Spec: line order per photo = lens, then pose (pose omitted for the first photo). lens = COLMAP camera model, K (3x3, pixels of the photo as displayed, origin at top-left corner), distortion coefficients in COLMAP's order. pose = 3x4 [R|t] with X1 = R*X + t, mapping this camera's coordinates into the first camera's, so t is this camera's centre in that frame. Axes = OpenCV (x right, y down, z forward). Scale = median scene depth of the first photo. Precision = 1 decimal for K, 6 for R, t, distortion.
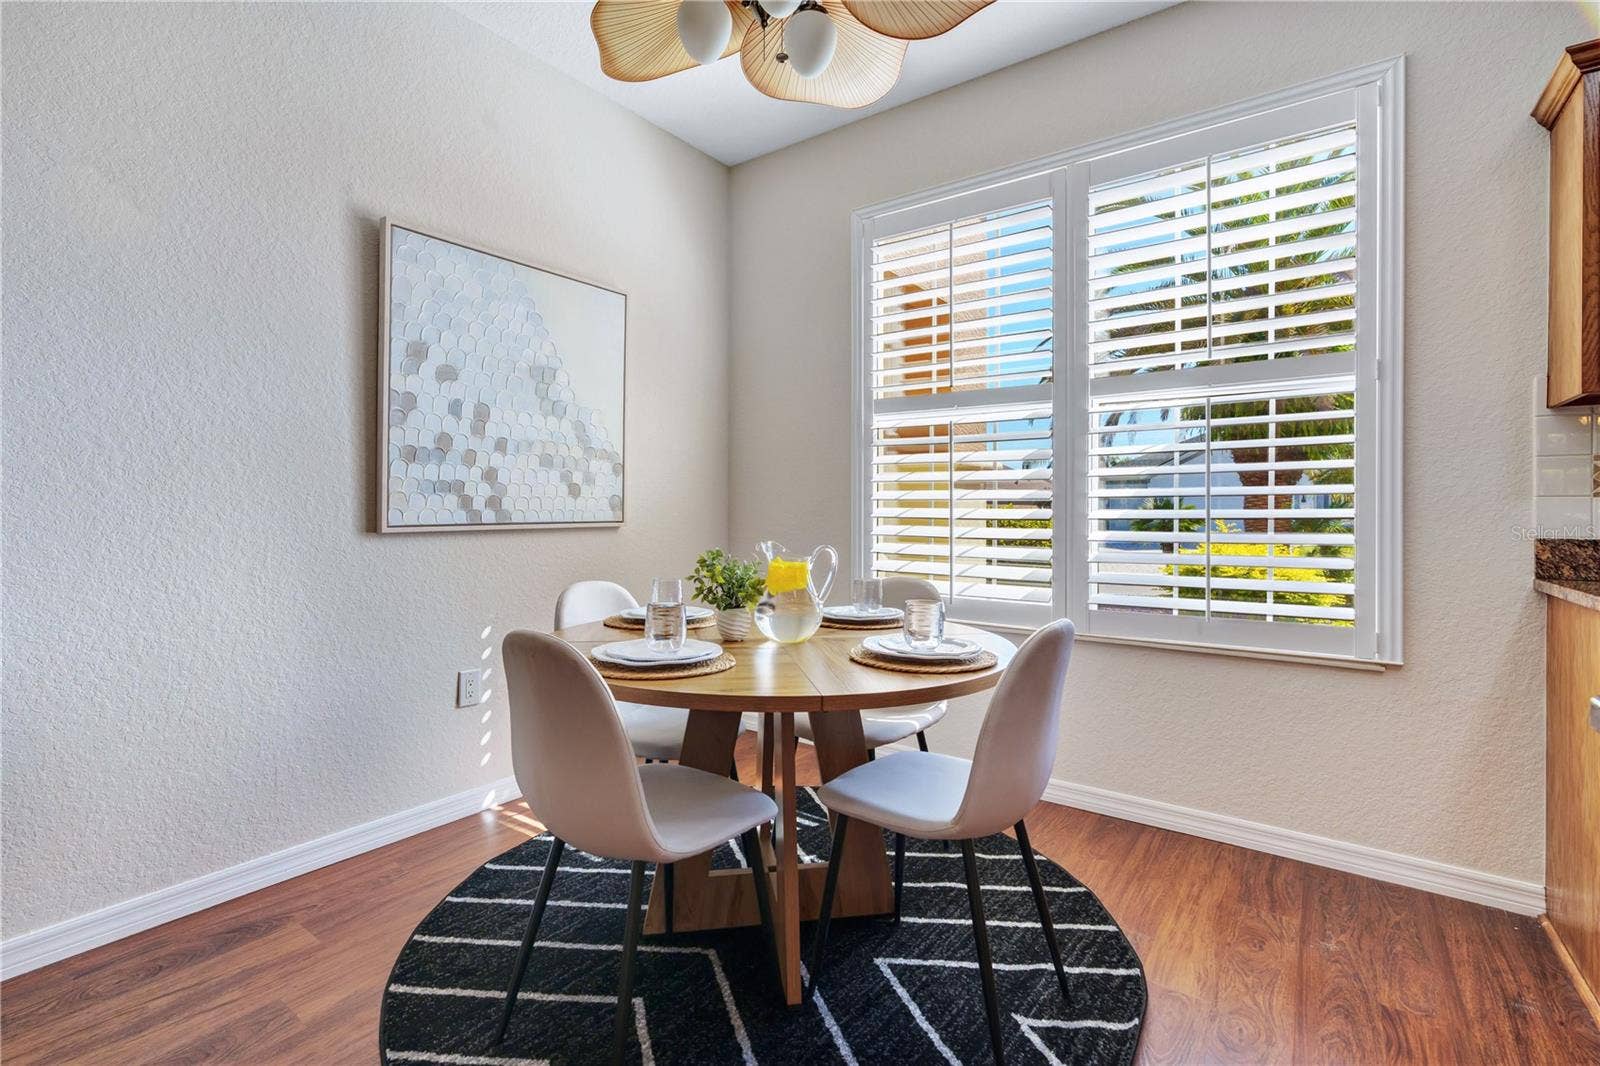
lens RADIAL K [[750.9, 0, 798.1], [0, 750.9, 502.3], [0, 0, 1]] dist [-0.001135, 0.000171]
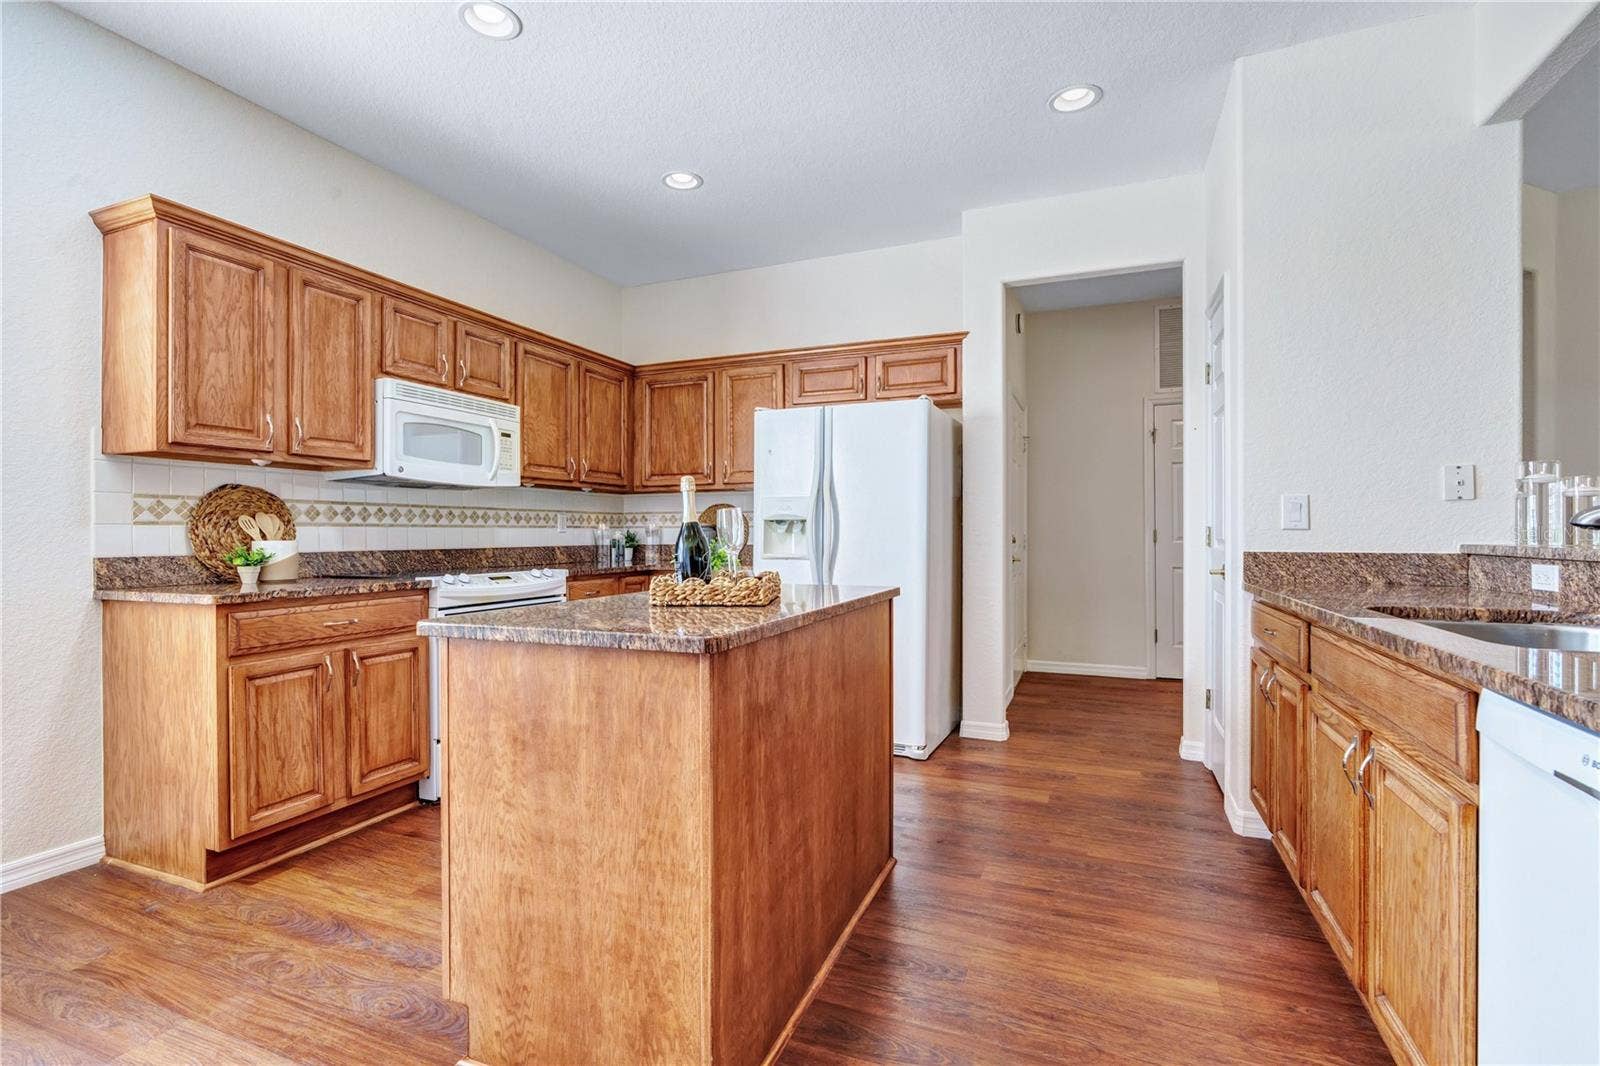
lens RADIAL K [[754.9, 0, 767.7], [0, 754.9, 533.0], [0, 0, 1]] dist [-0.007019, -0.000089]
pose [[-0.211324, -0.000915, 0.977416, -0.310190], [-0.003519, 0.999994, 0.000175, 0.001699], [-0.977410, -0.003402, -0.211326, 0.118613]]
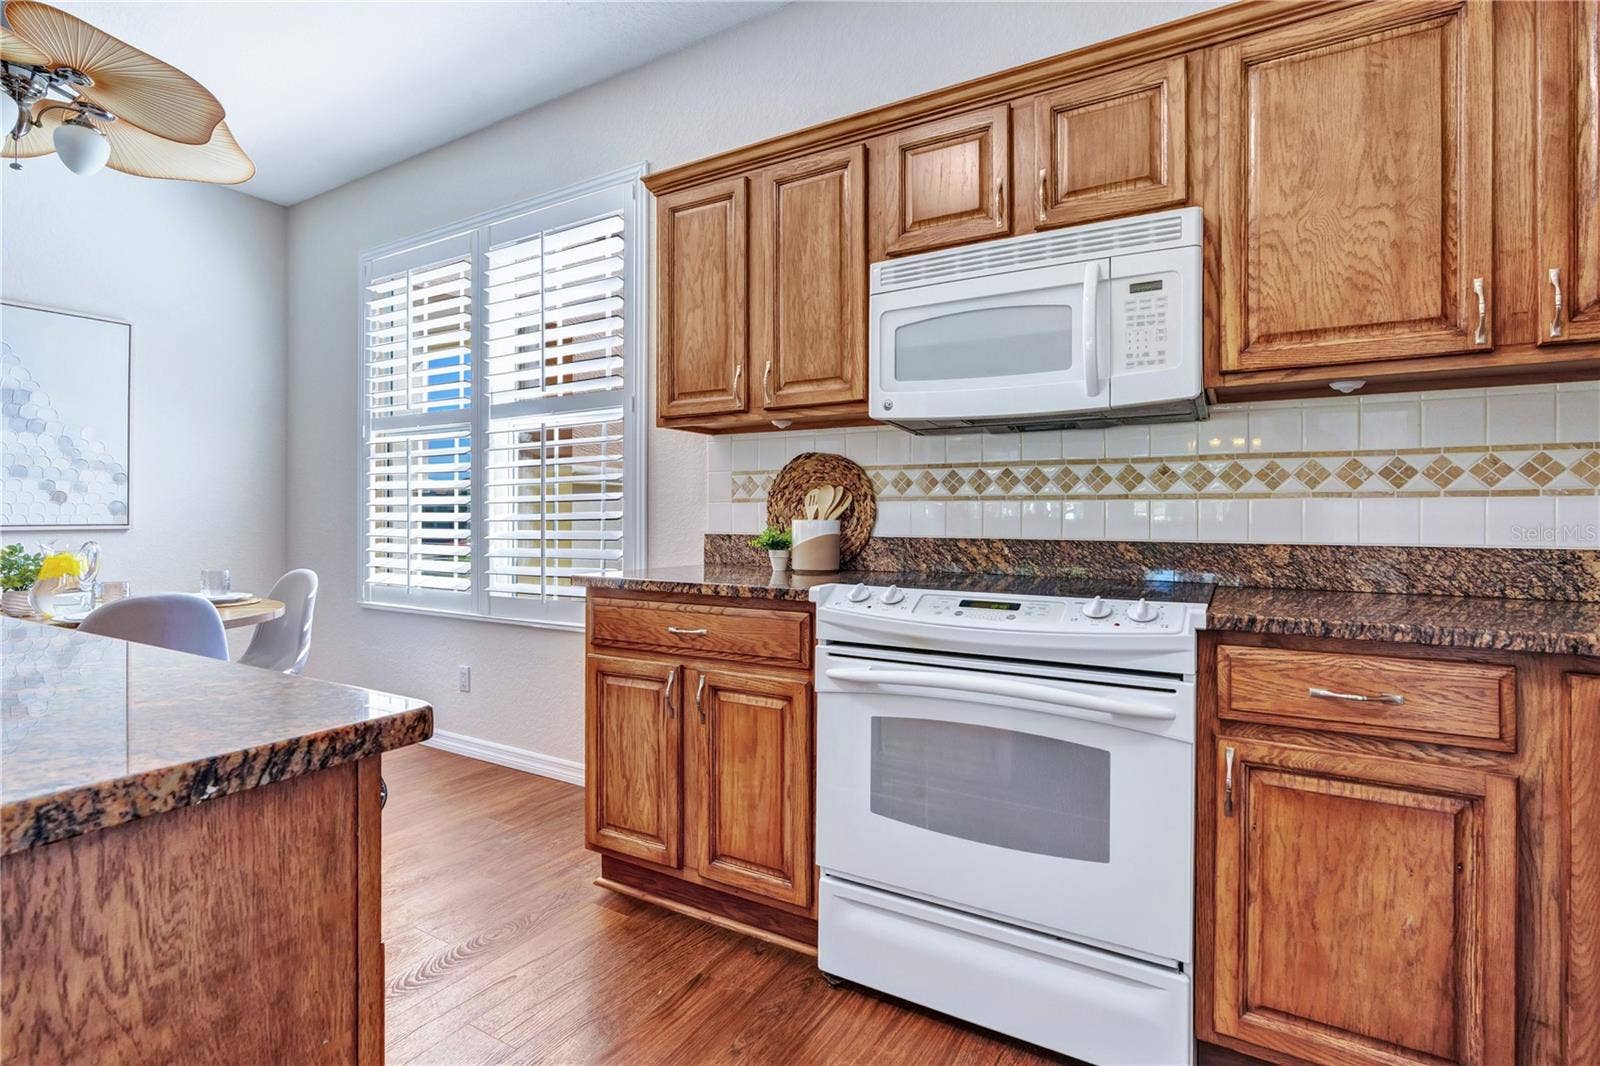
lens RADIAL K [[783.2, 0, 846.9], [0, 783.2, 513.9], [0, 0, 1]] dist [-0.015107, 0.000493]
pose [[0.995236, 0.000314, 0.097494, 0.912924], [-0.000692, 0.999992, 0.003842, 0.005068], [-0.097492, -0.003891, 0.995229, -0.333314]]
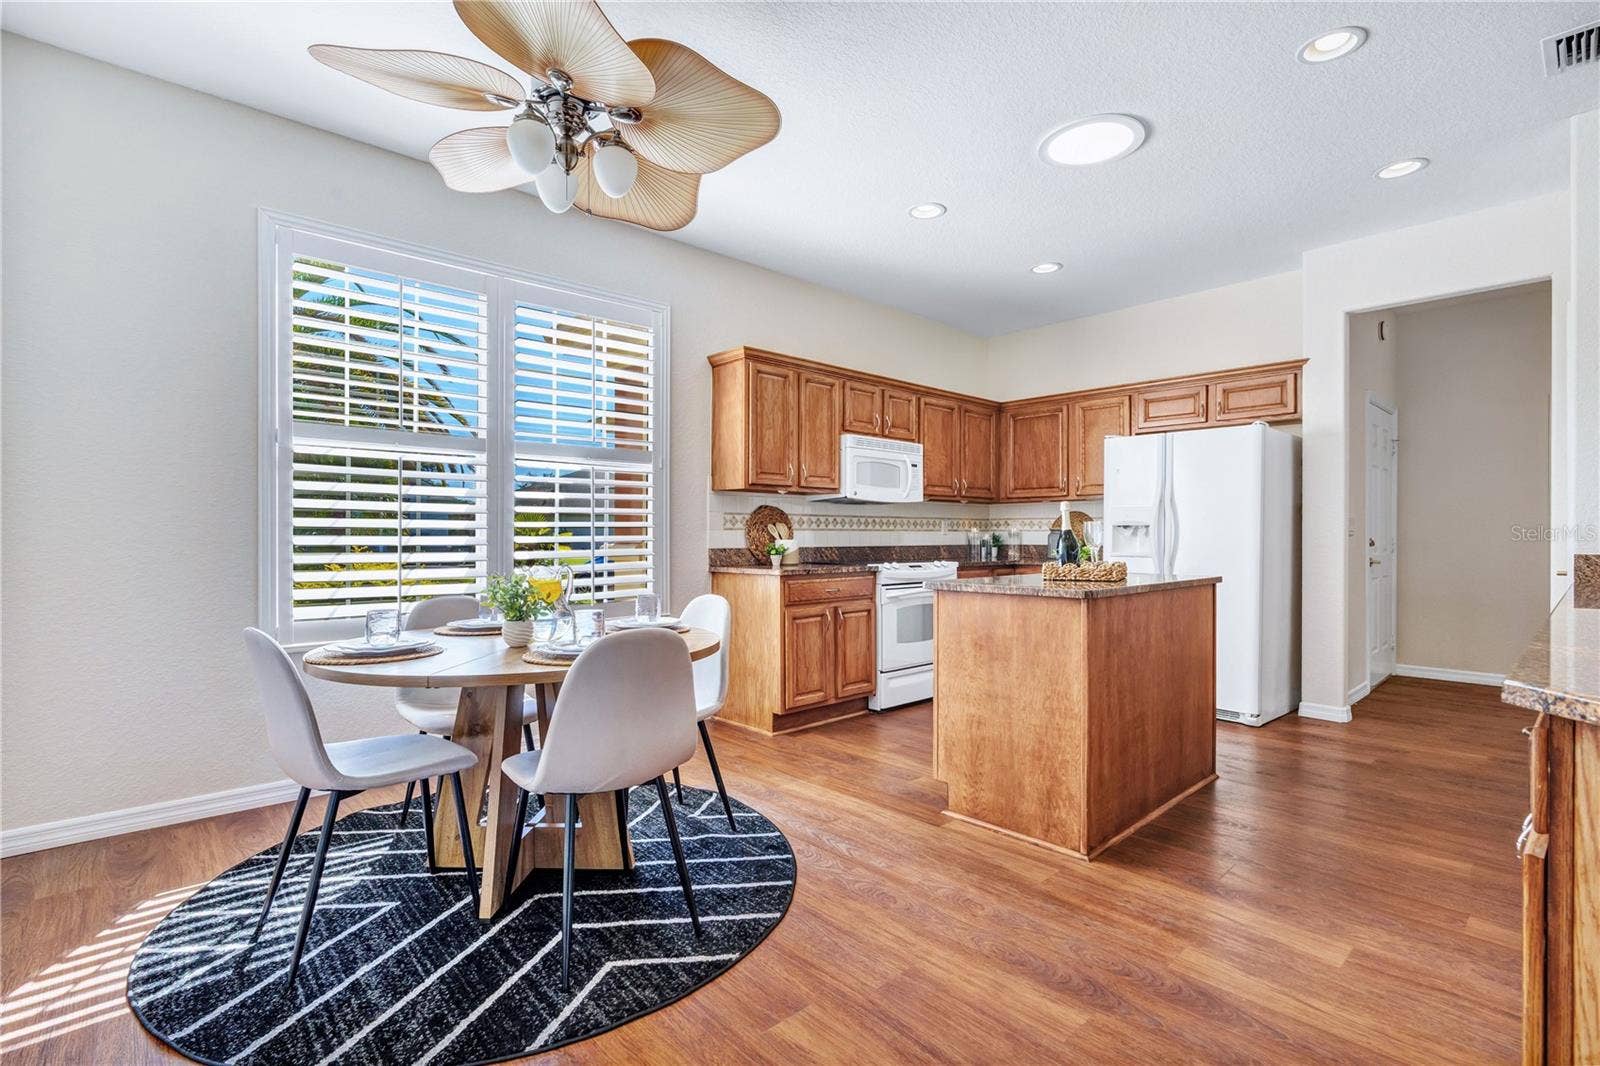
lens RADIAL K [[755.8, 0, 791.0], [0, 755.8, 533.3], [0, 0, 1]] dist [-0.009011, 0.001827]
pose [[0.187953, 0.000054, 0.982178, -0.864008], [-0.005966, 0.999982, 0.001087, -0.001517], [-0.982160, -0.006064, 0.187950, 0.248496]]
